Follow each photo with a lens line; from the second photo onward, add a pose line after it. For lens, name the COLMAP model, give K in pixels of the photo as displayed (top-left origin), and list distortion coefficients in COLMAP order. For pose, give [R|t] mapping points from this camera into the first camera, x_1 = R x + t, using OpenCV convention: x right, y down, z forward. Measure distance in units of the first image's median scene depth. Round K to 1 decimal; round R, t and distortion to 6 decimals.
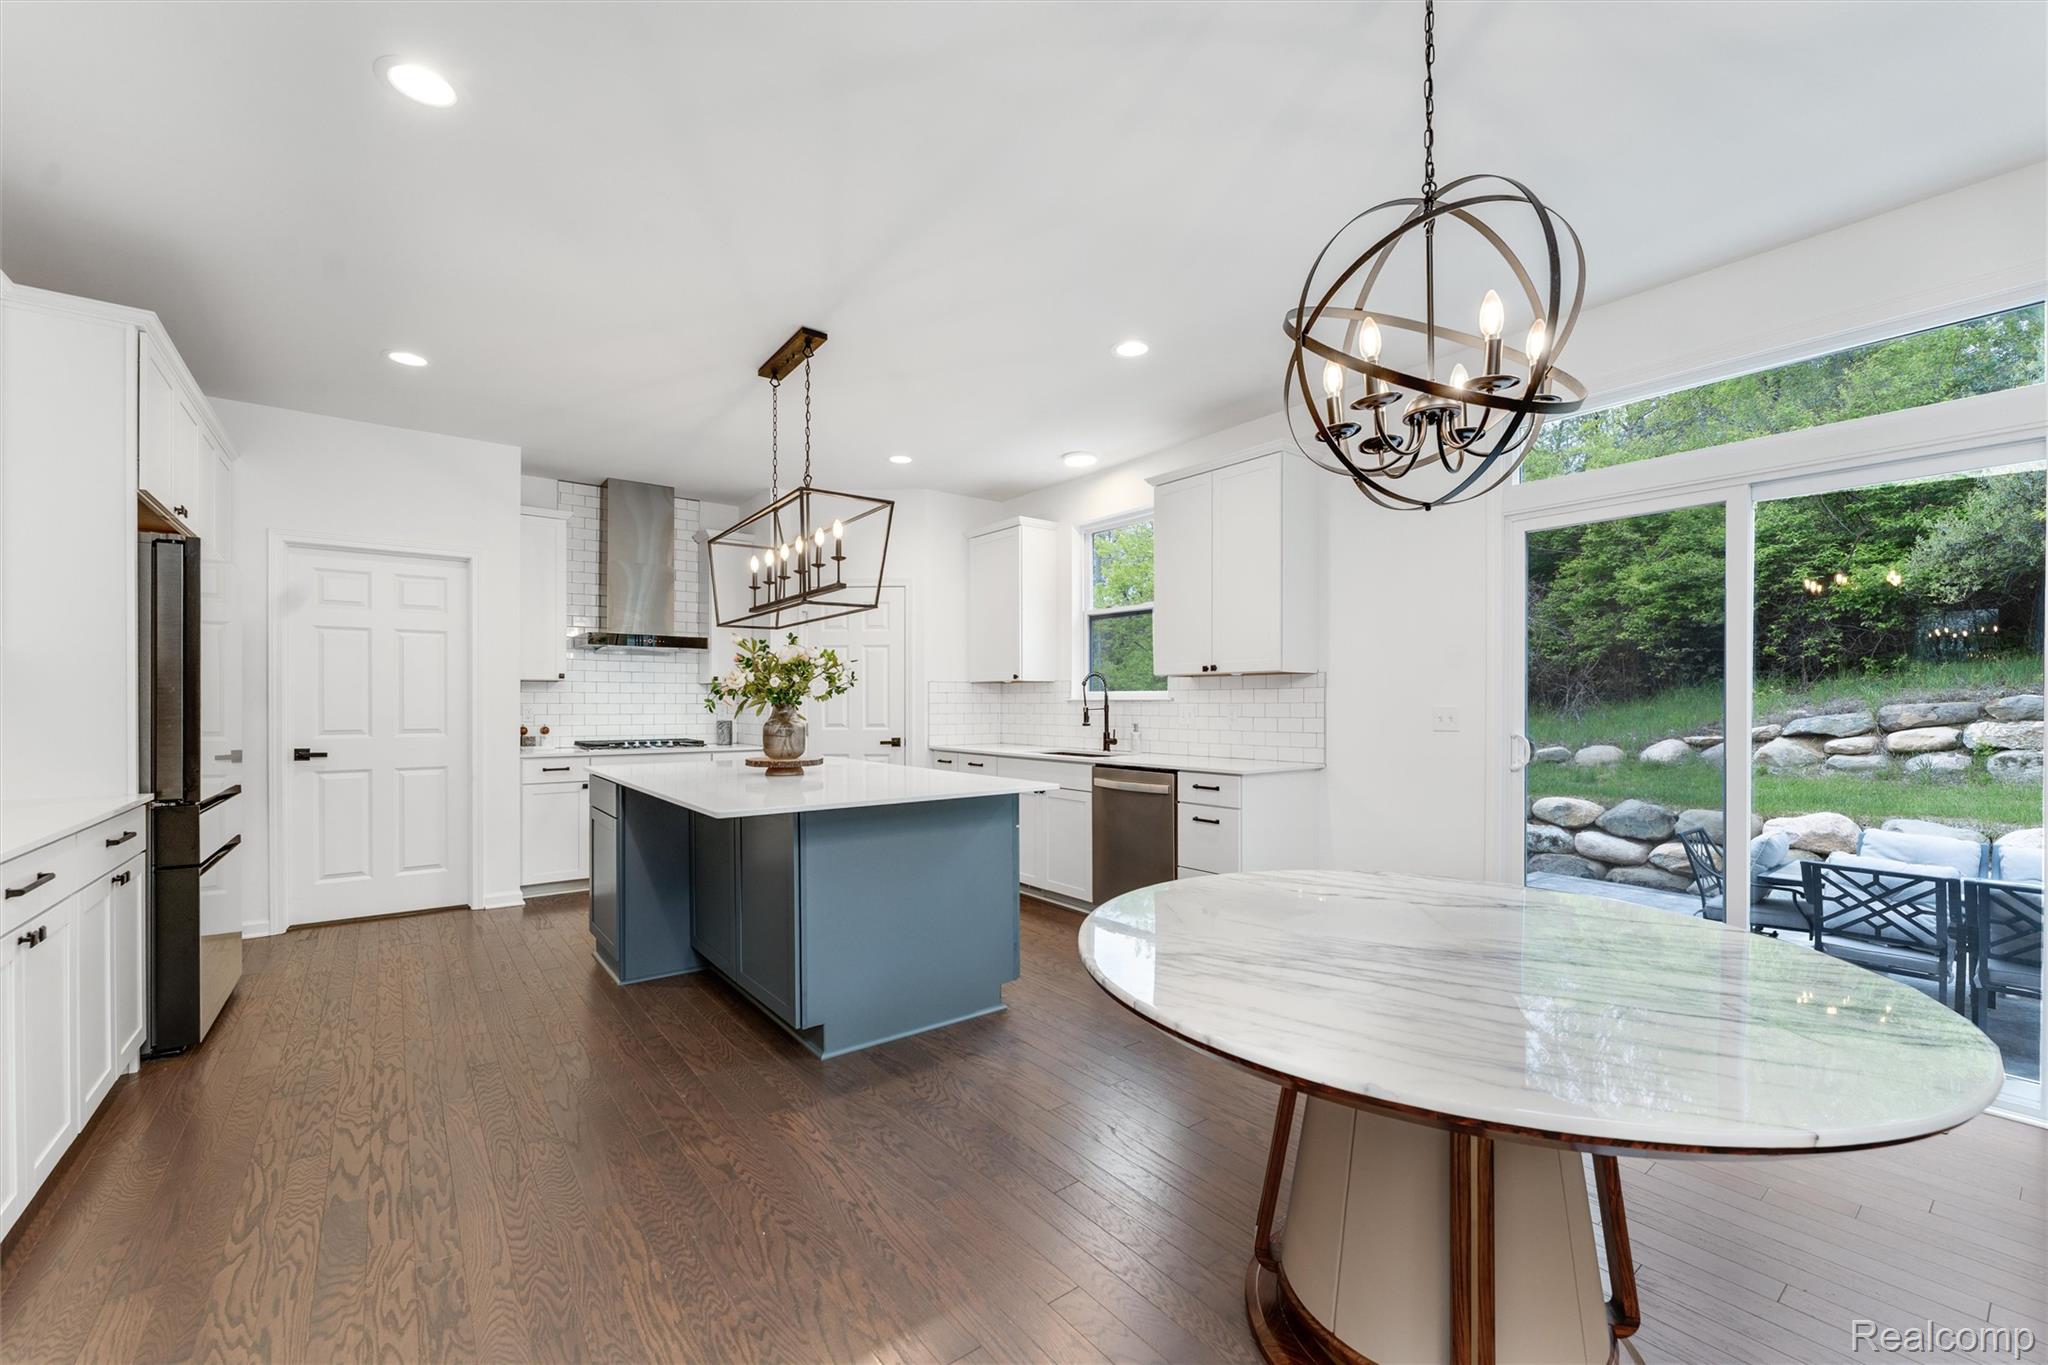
lens RADIAL K [[820.5, 0, 1019.1], [0, 820.5, 706.0], [0, 0, 1]] dist [-0.001057, -0.000025]
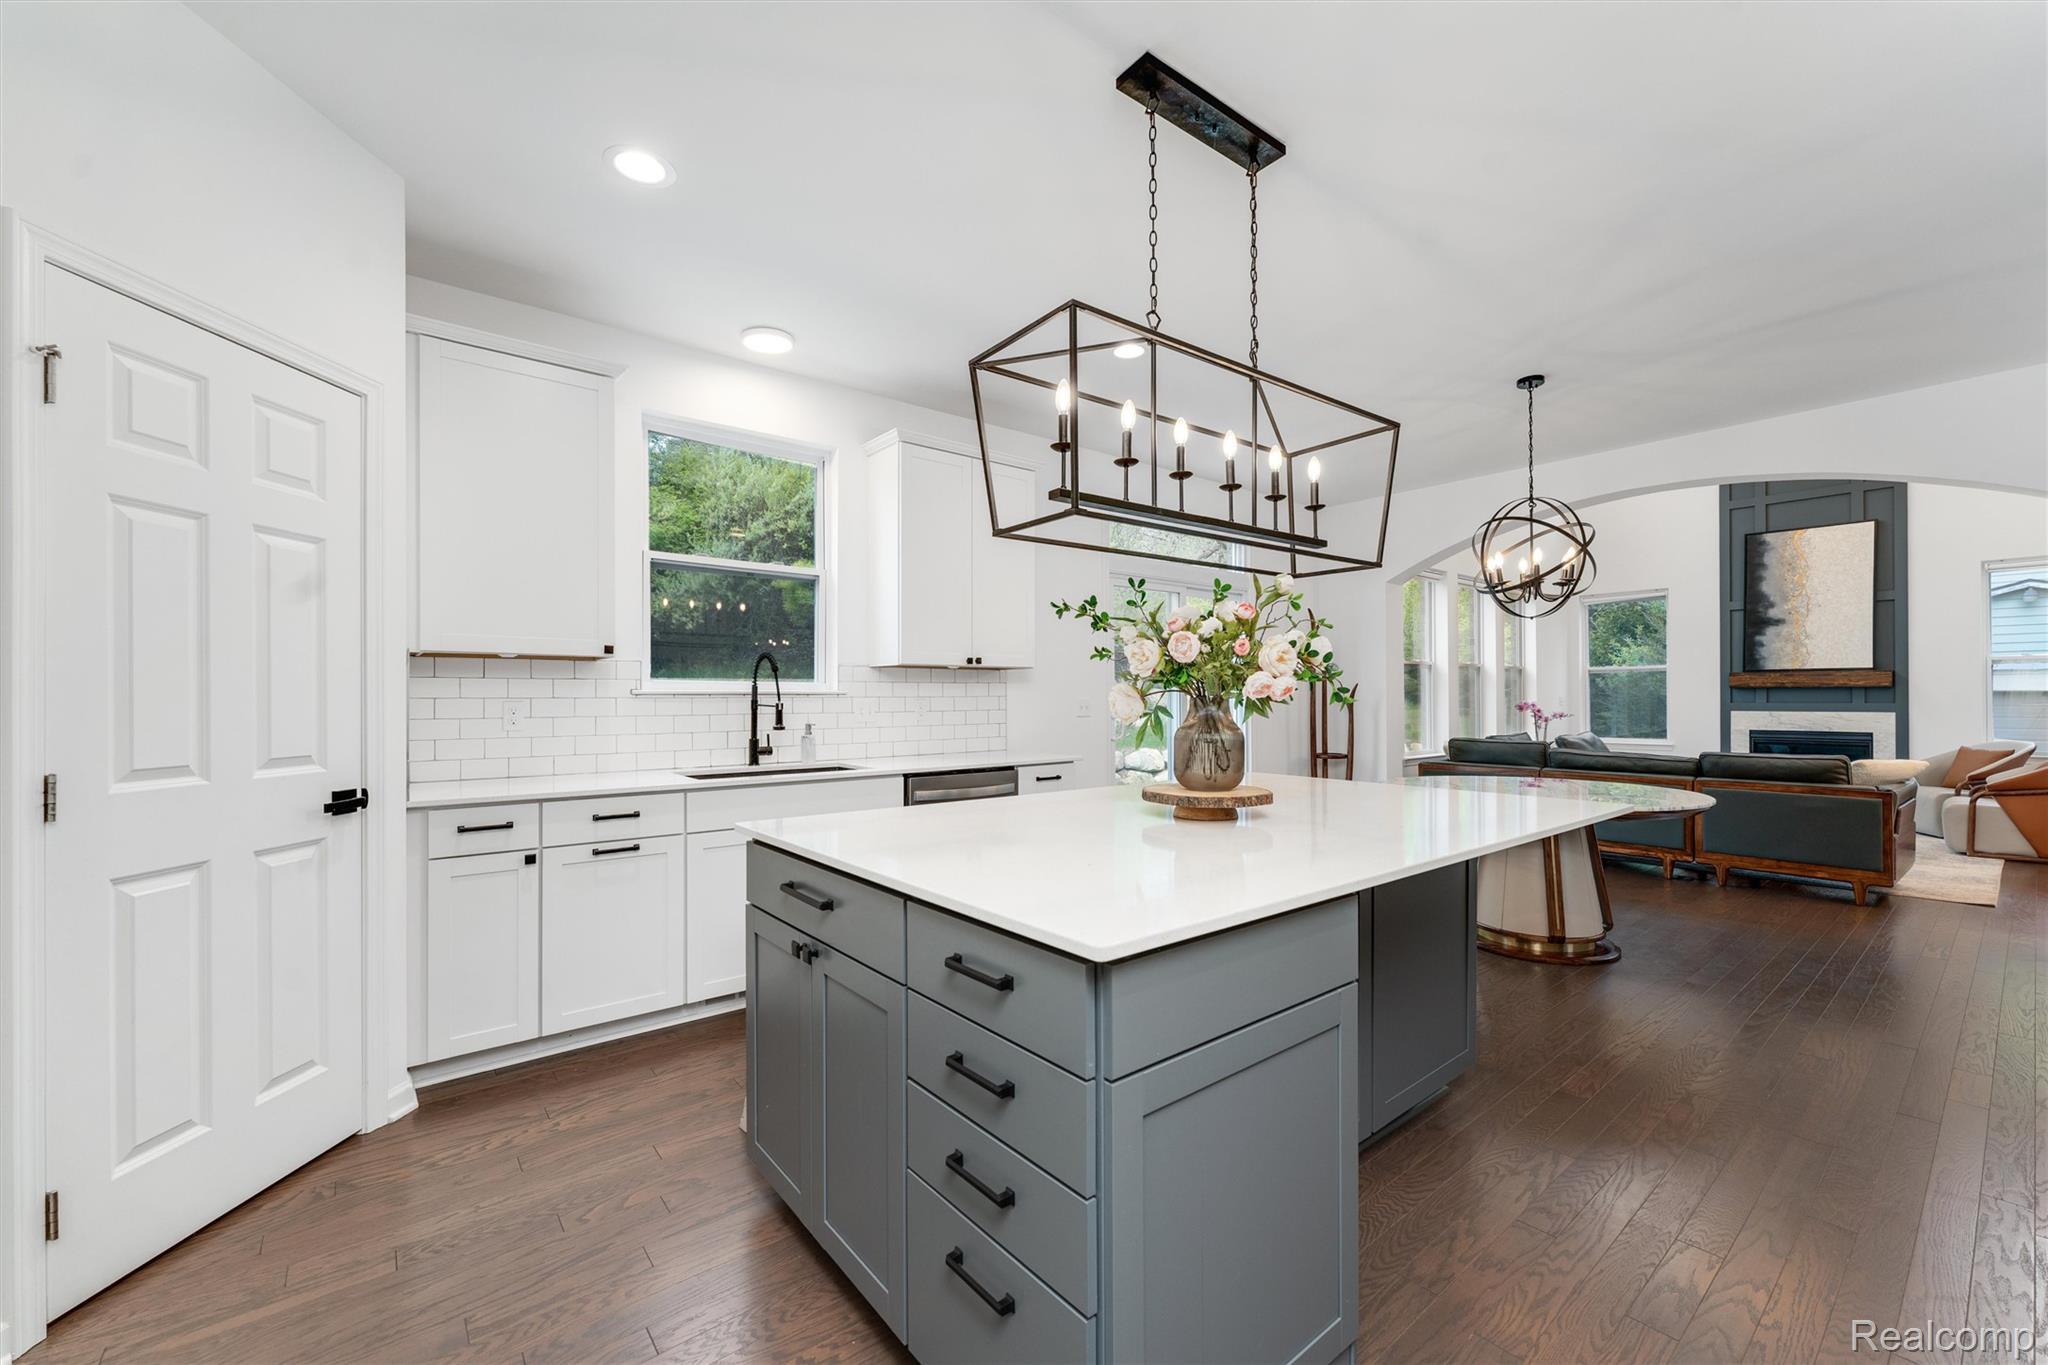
lens RADIAL K [[820.5, 0, 1017.2], [0, 820.5, 694.5], [0, 0, 1]] dist [-0.001057, -0.000025]
pose [[-0.019350, 0.002941, 0.999808, -0.733113], [0.007949, 0.999965, -0.002788, -0.002762], [-0.999781, 0.007893, -0.019373, 0.963613]]
